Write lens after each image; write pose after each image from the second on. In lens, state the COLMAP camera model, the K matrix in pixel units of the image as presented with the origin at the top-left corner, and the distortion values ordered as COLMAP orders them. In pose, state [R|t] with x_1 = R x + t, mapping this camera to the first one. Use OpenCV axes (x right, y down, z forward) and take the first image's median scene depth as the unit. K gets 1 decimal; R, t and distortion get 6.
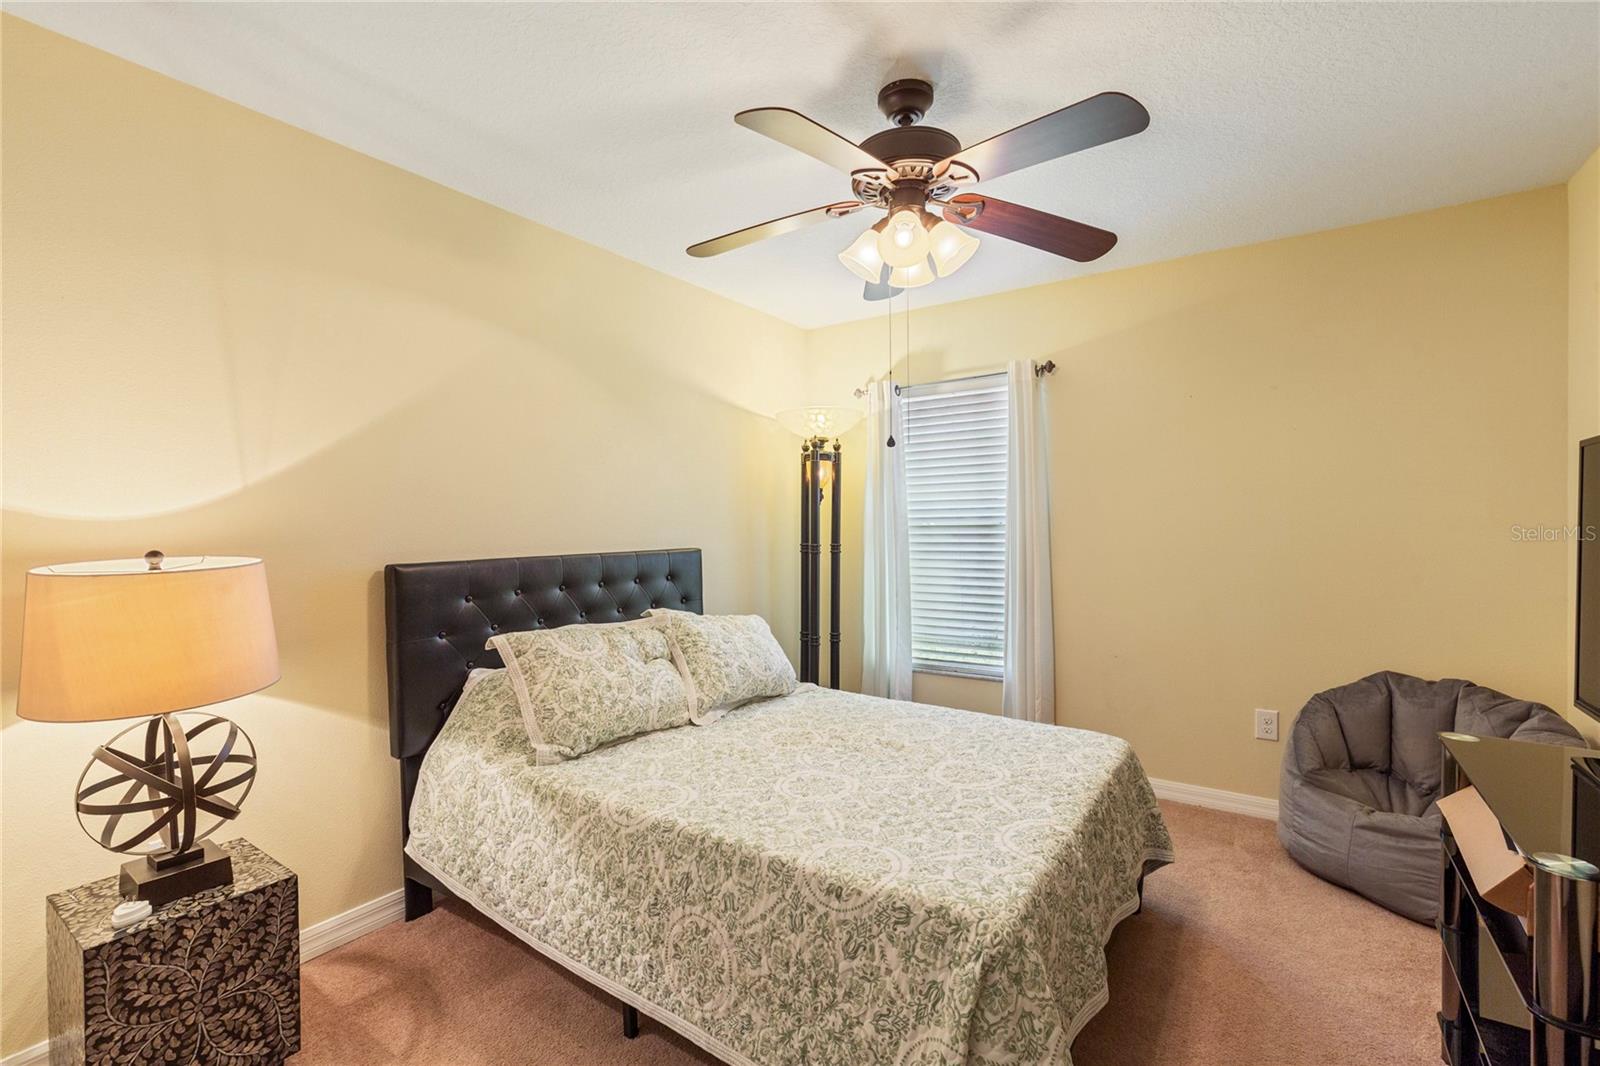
lens RADIAL K [[719.2, 0, 802.2], [0, 719.2, 540.3], [0, 0, 1]] dist [0.002623, -0.000840]
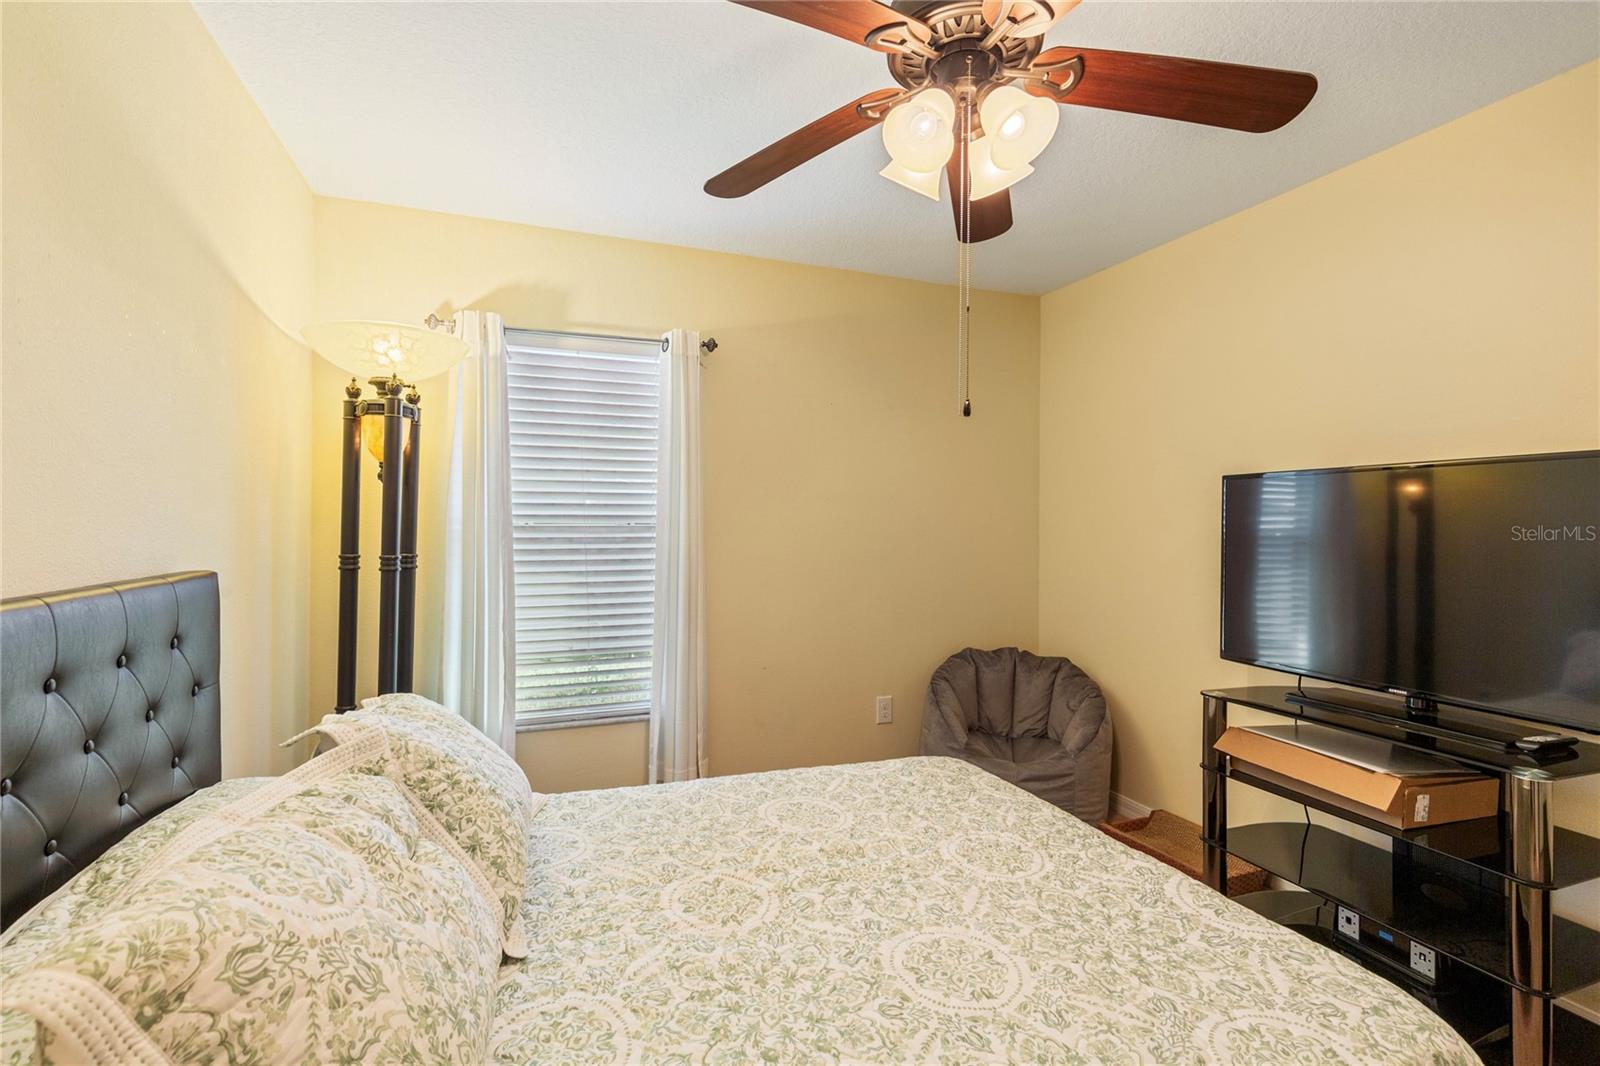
lens RADIAL K [[719.2, 0, 799.7], [0, 719.2, 518.4], [0, 0, 1]] dist [0.002623, -0.000840]
pose [[0.580909, 0.019301, 0.813739, -0.407251], [0.004135, 0.999636, -0.026662, -0.011099], [-0.813958, 0.018853, 0.580618, 0.560871]]
